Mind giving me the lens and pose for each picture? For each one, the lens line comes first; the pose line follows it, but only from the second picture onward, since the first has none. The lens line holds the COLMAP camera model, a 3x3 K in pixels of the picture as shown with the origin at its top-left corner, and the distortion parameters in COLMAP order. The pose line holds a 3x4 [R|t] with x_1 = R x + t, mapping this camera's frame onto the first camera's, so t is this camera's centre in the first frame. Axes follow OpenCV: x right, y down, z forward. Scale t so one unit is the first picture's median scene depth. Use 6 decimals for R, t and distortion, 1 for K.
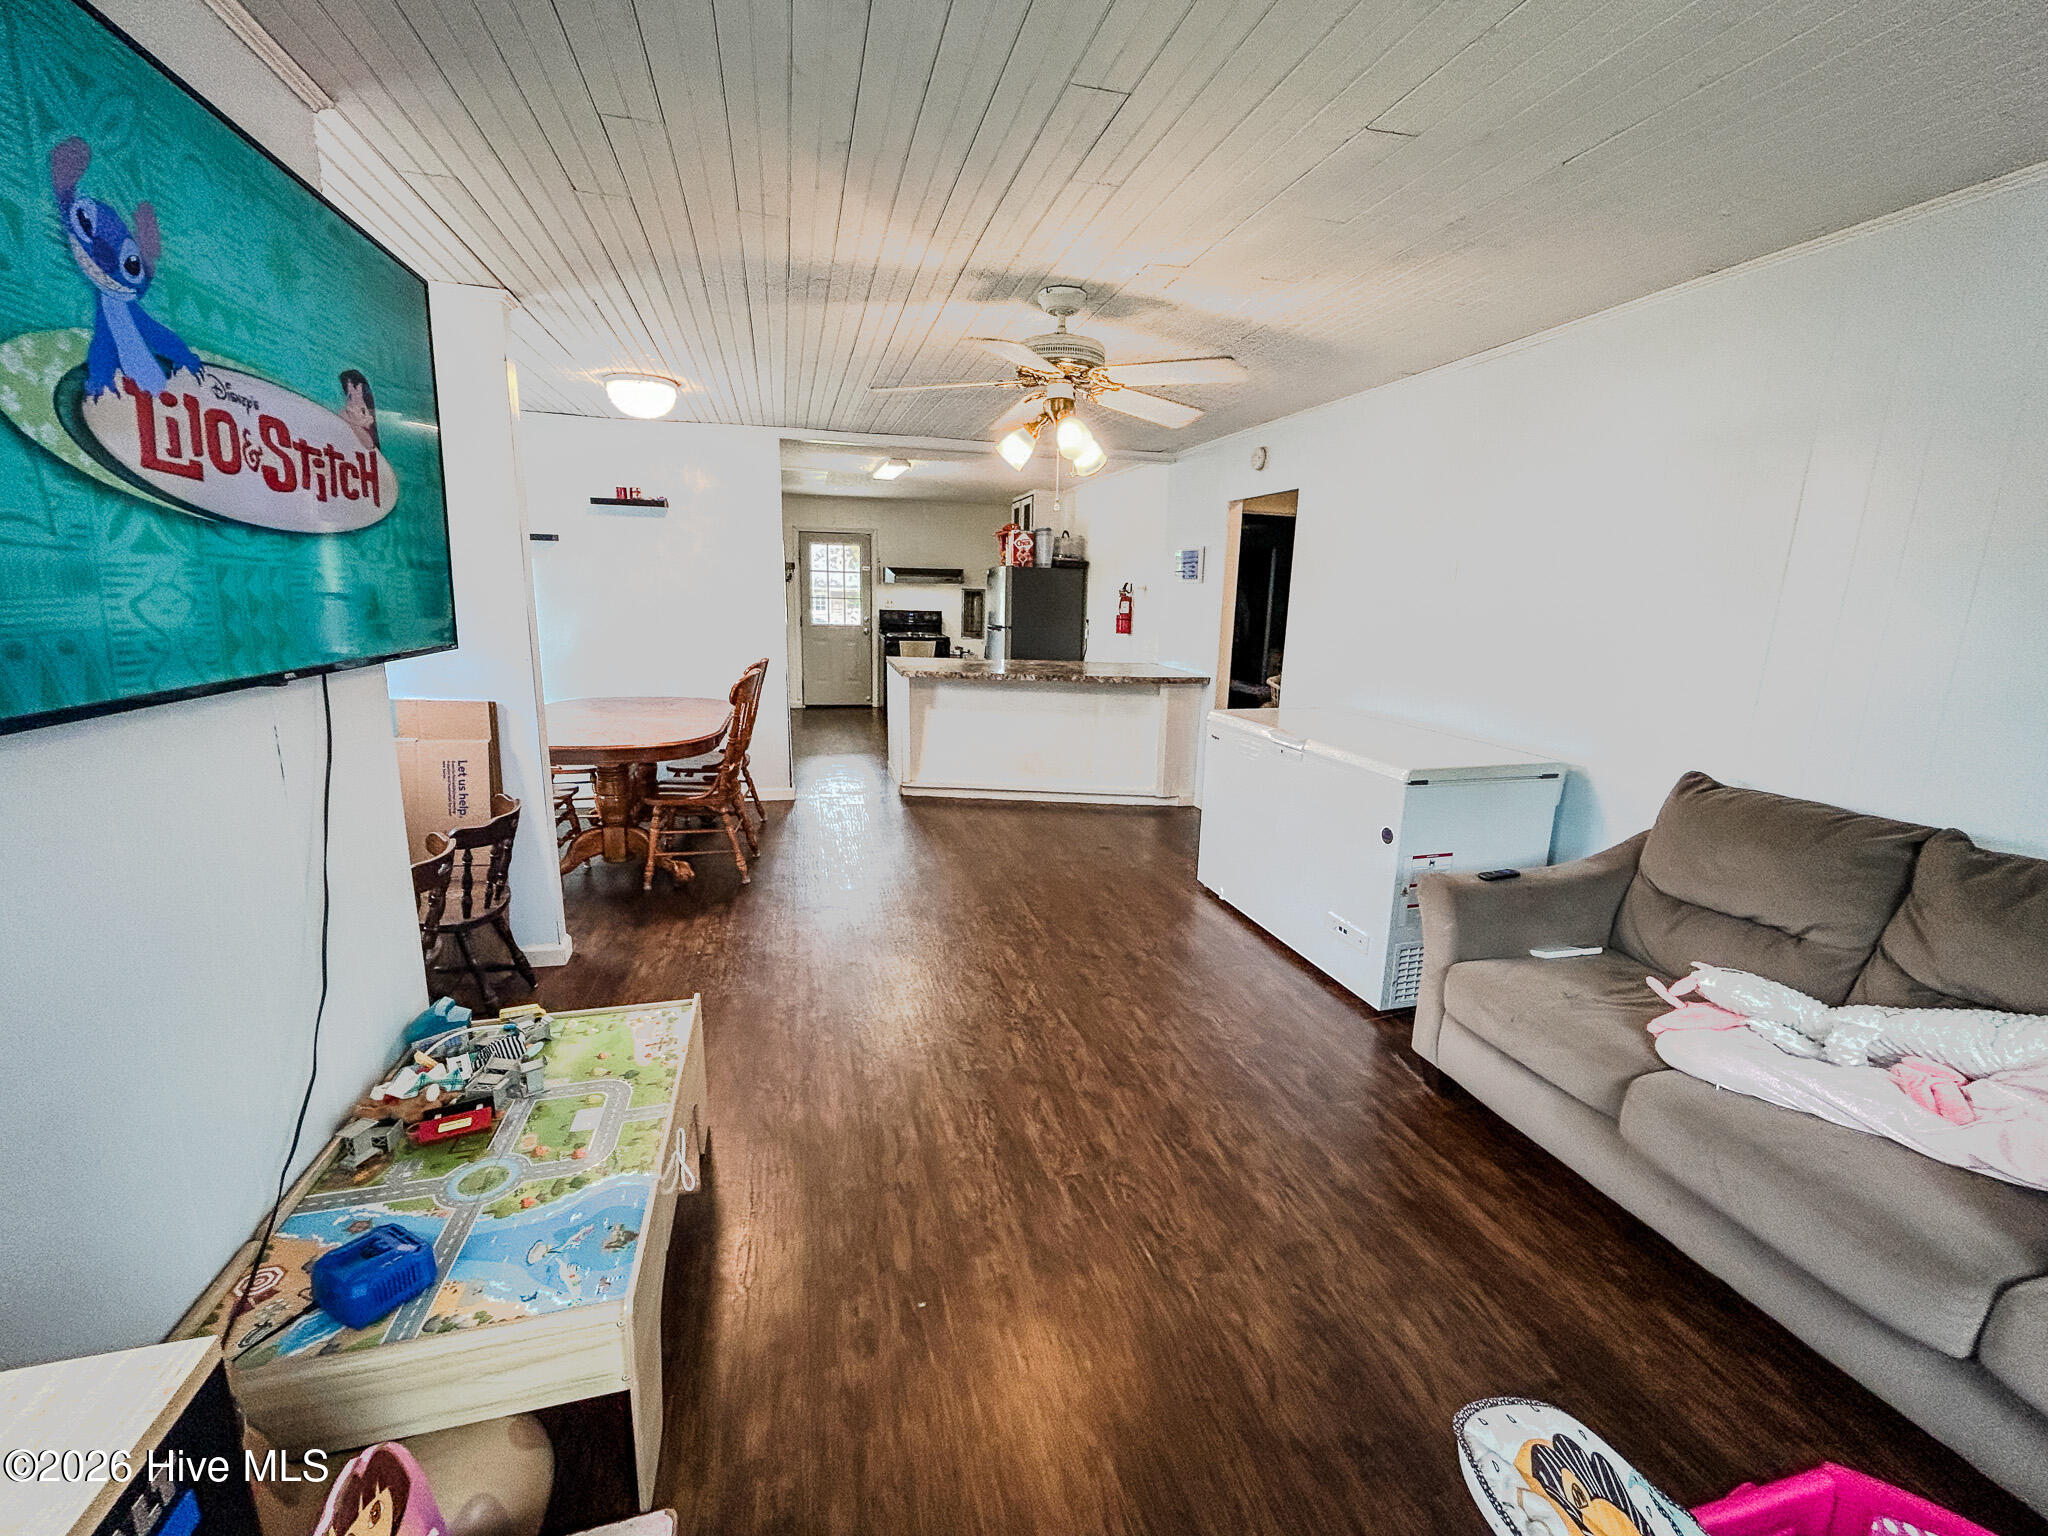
lens RADIAL K [[836.7, 0, 1001.7], [0, 836.7, 765.6], [0, 0, 1]] dist [-0.002760, 0.000019]
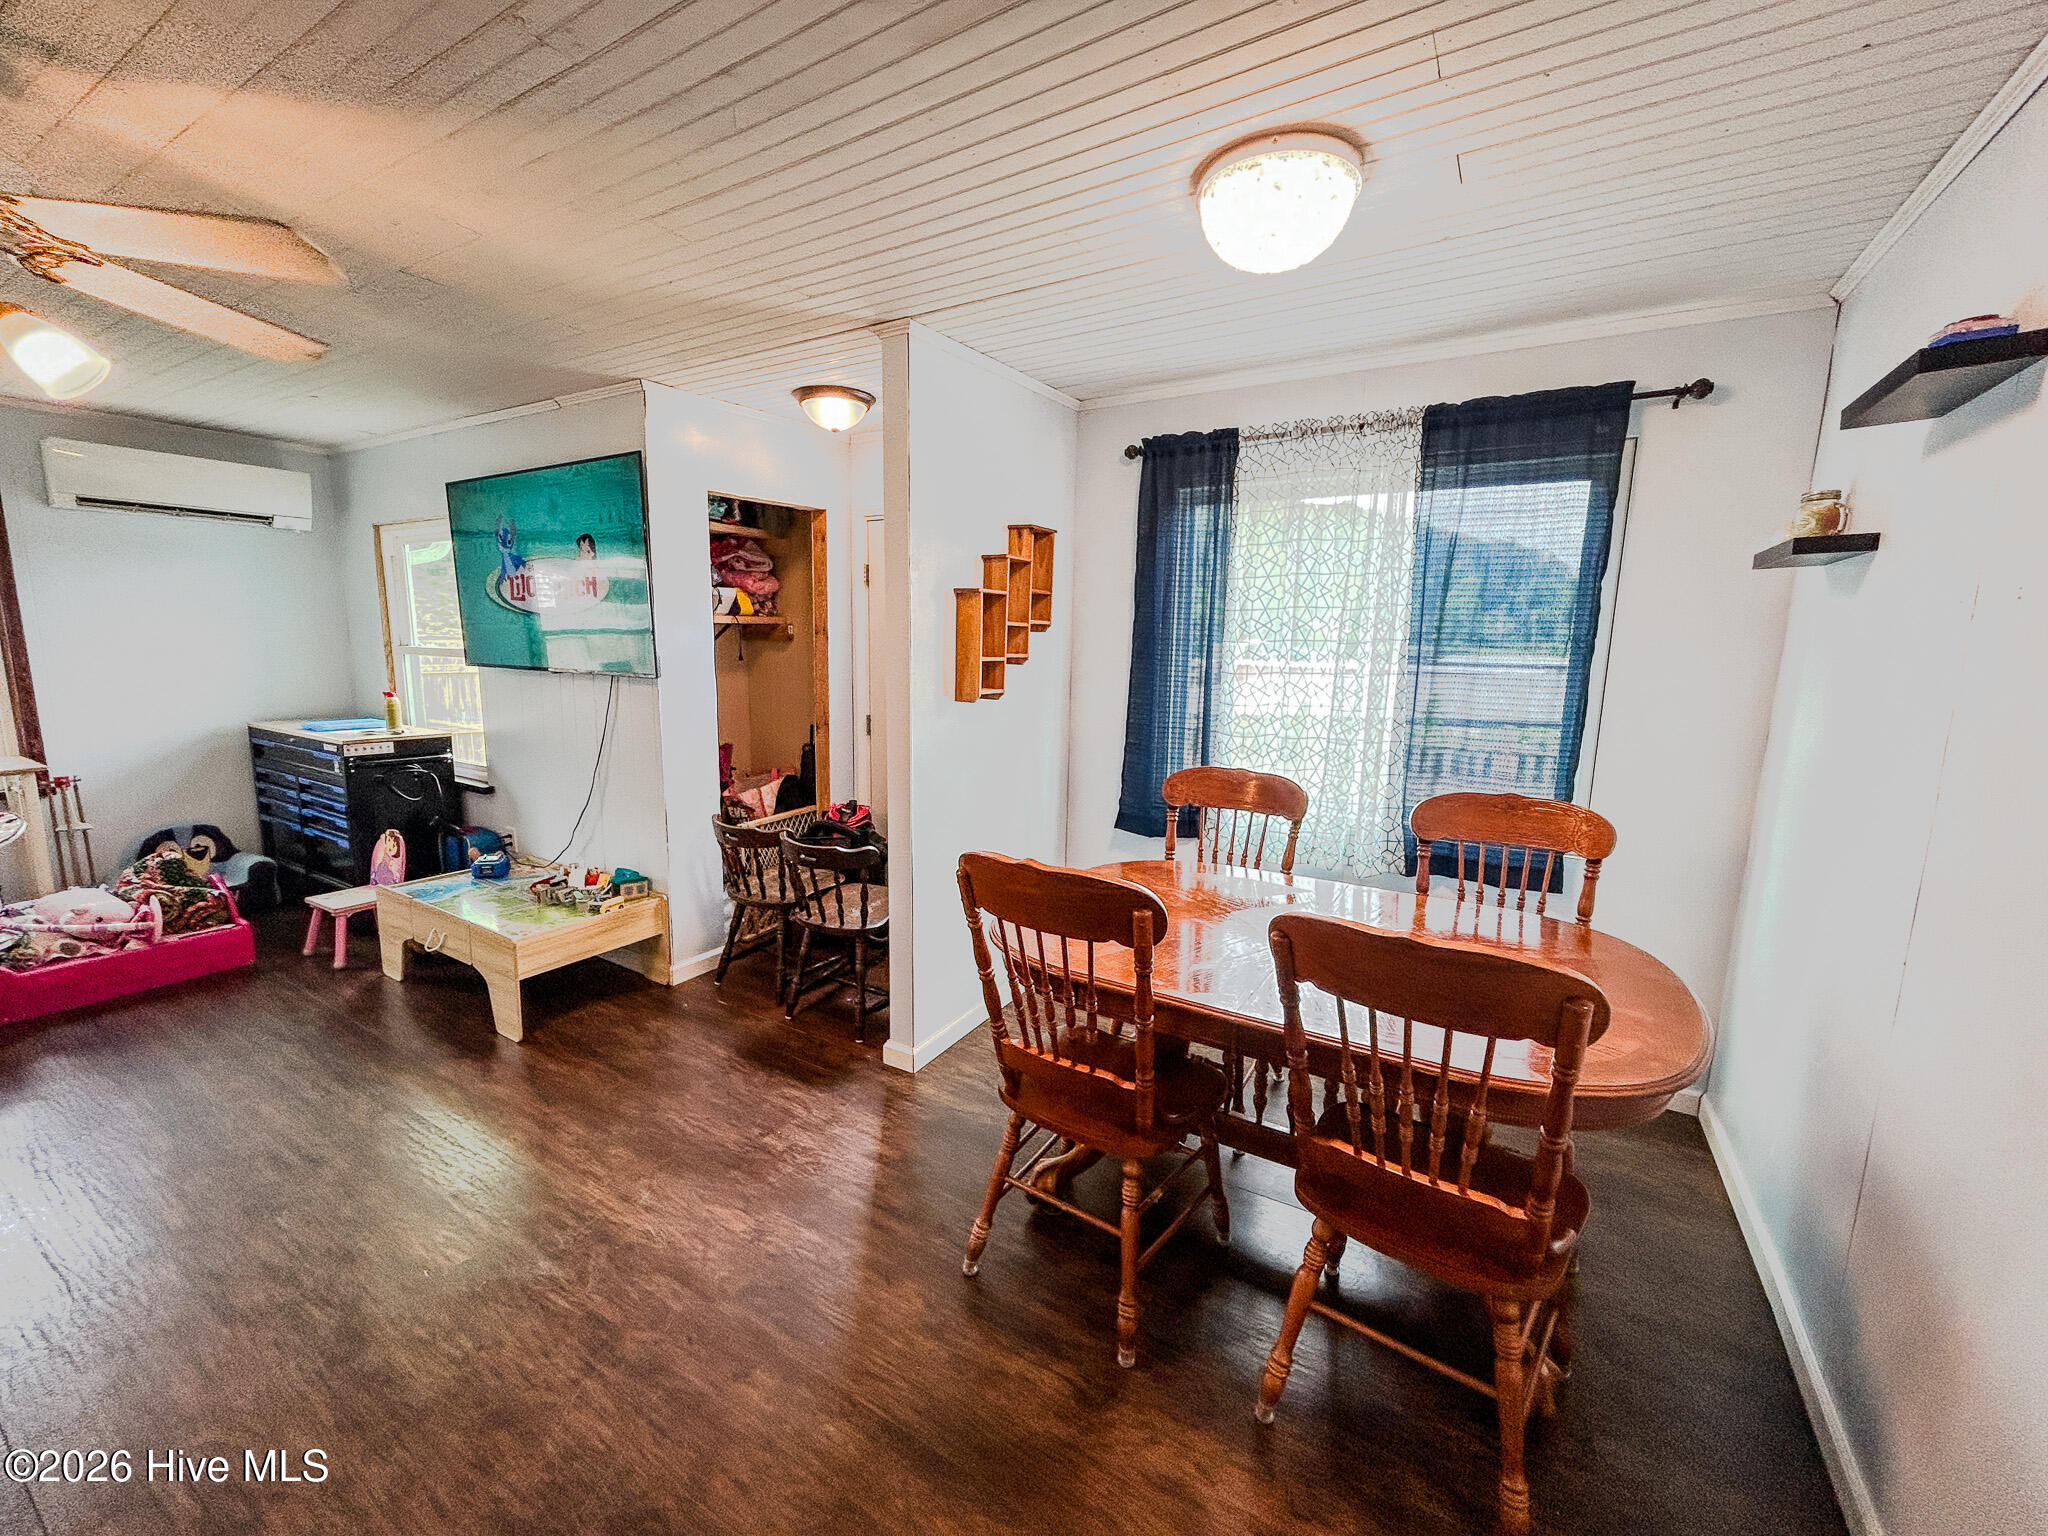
lens RADIAL K [[836.7, 0, 1018.0], [0, 836.7, 770.8], [0, 0, 1]] dist [-0.002760, 0.000019]
pose [[-0.710239, 0.074546, -0.700002, -0.062464], [-0.177582, 0.943245, 0.280629, -0.978648], [0.681193, 0.323622, -0.656692, 4.647172]]
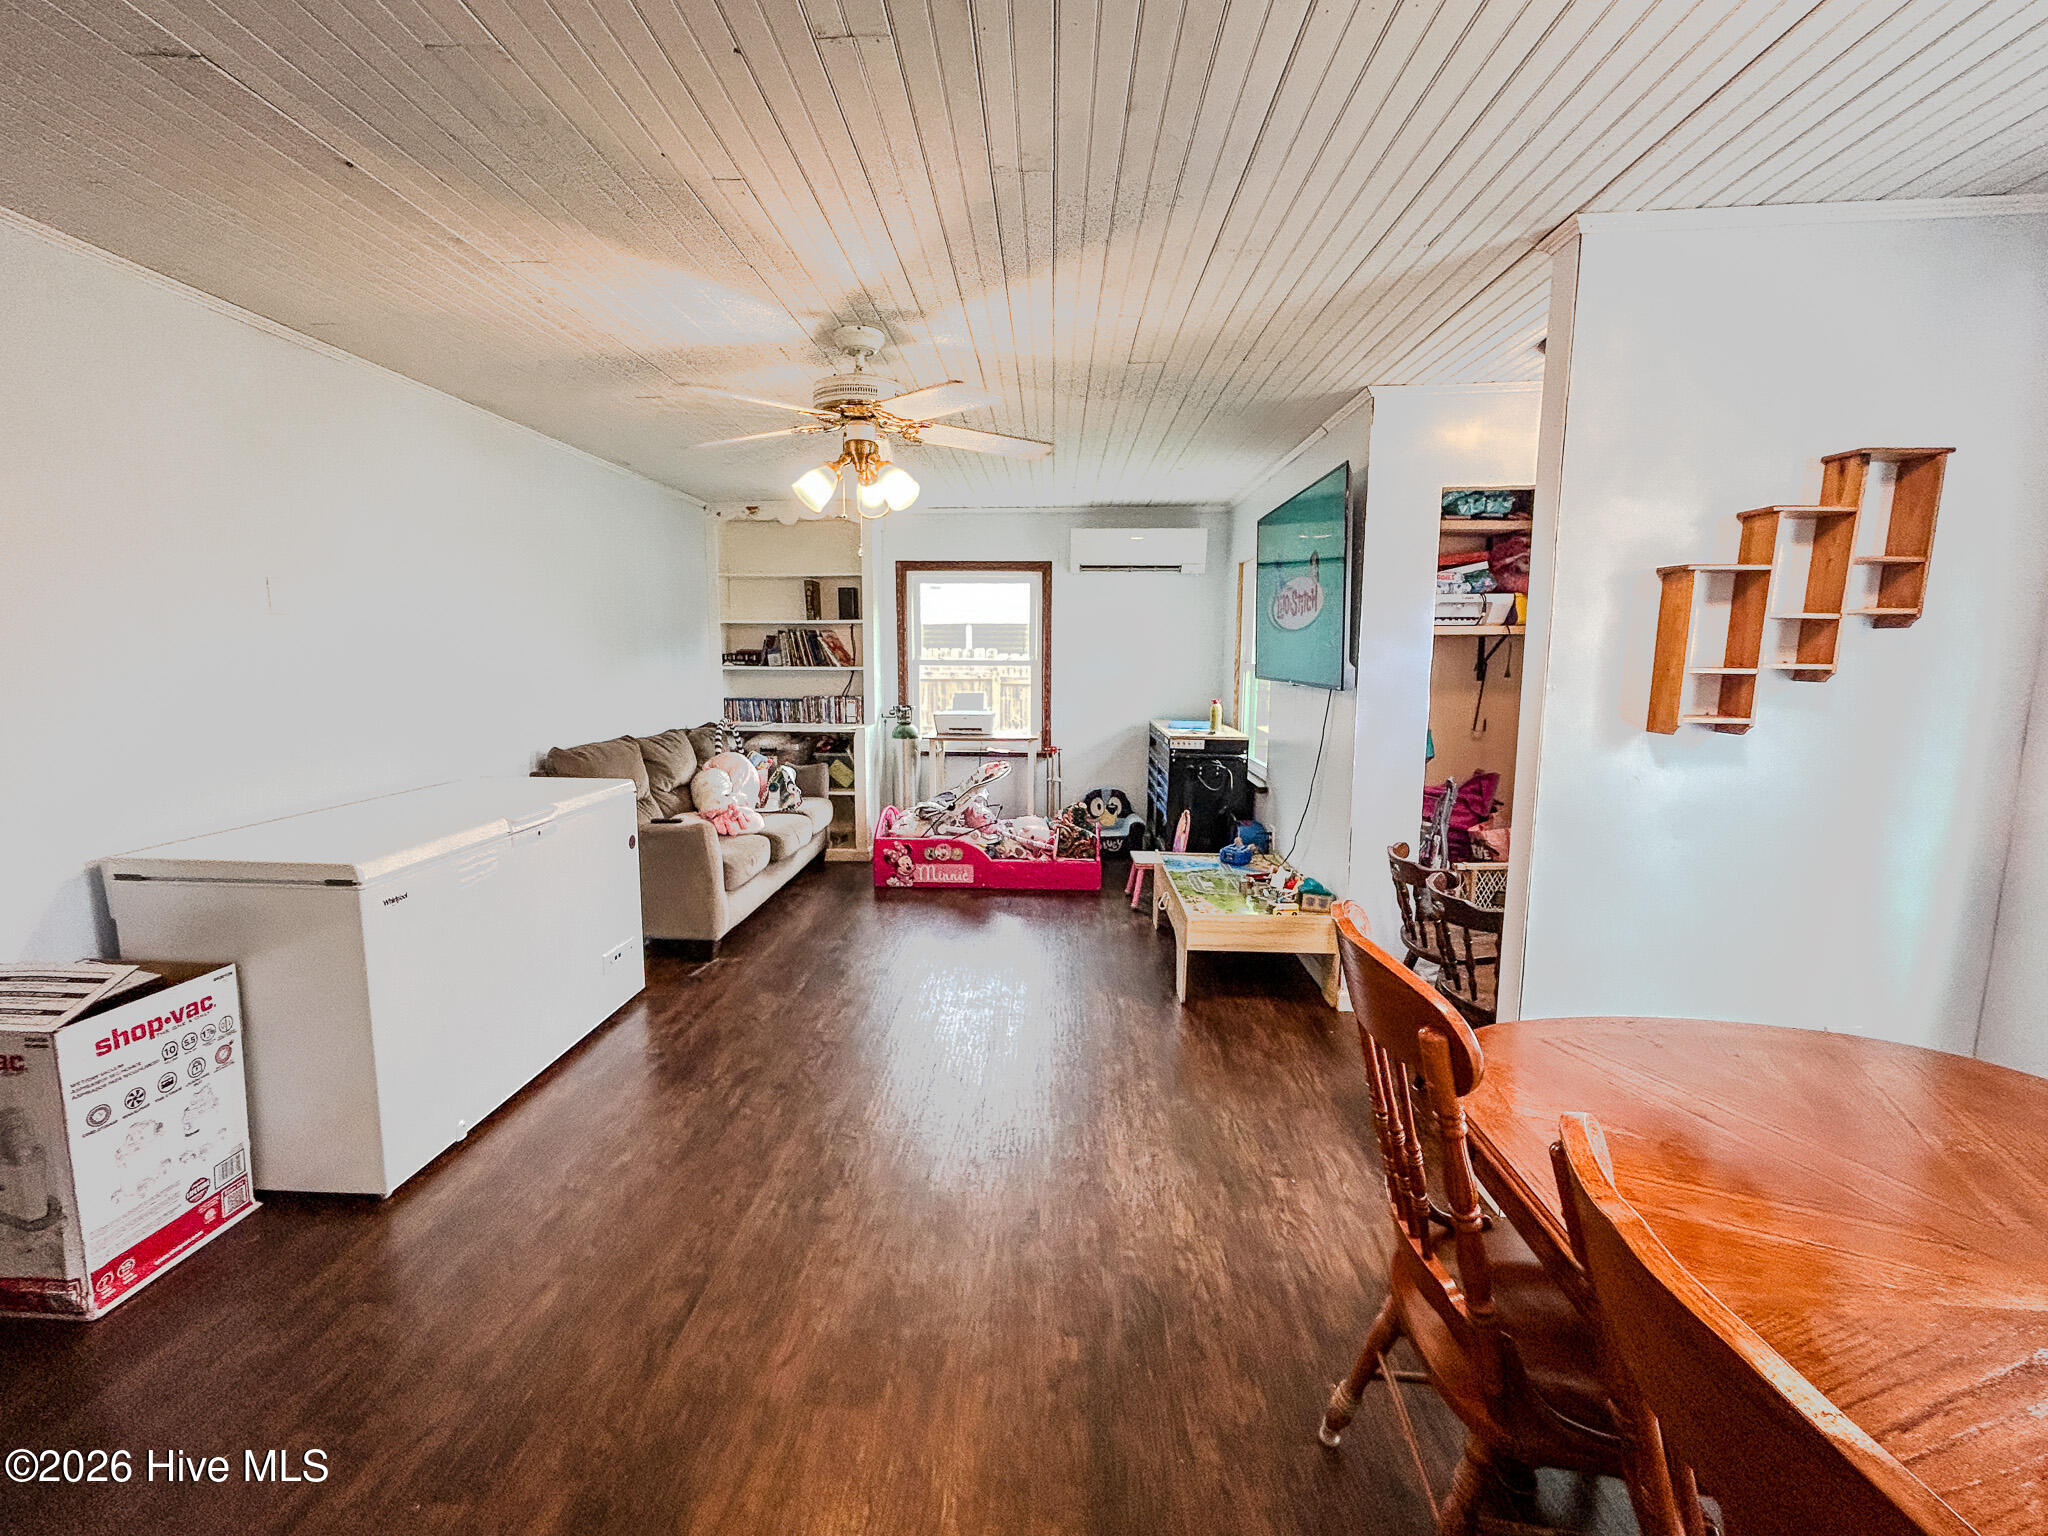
lens RADIAL K [[861.4, 0, 1001.9], [0, 861.4, 767.0], [0, 0, 1]] dist [-0.001591, -0.000694]
pose [[-0.954623, -0.067791, 0.289998, -0.980819], [0.033141, 0.943519, 0.329656, -1.001984], [-0.295966, 0.324308, -0.898459, 4.834536]]
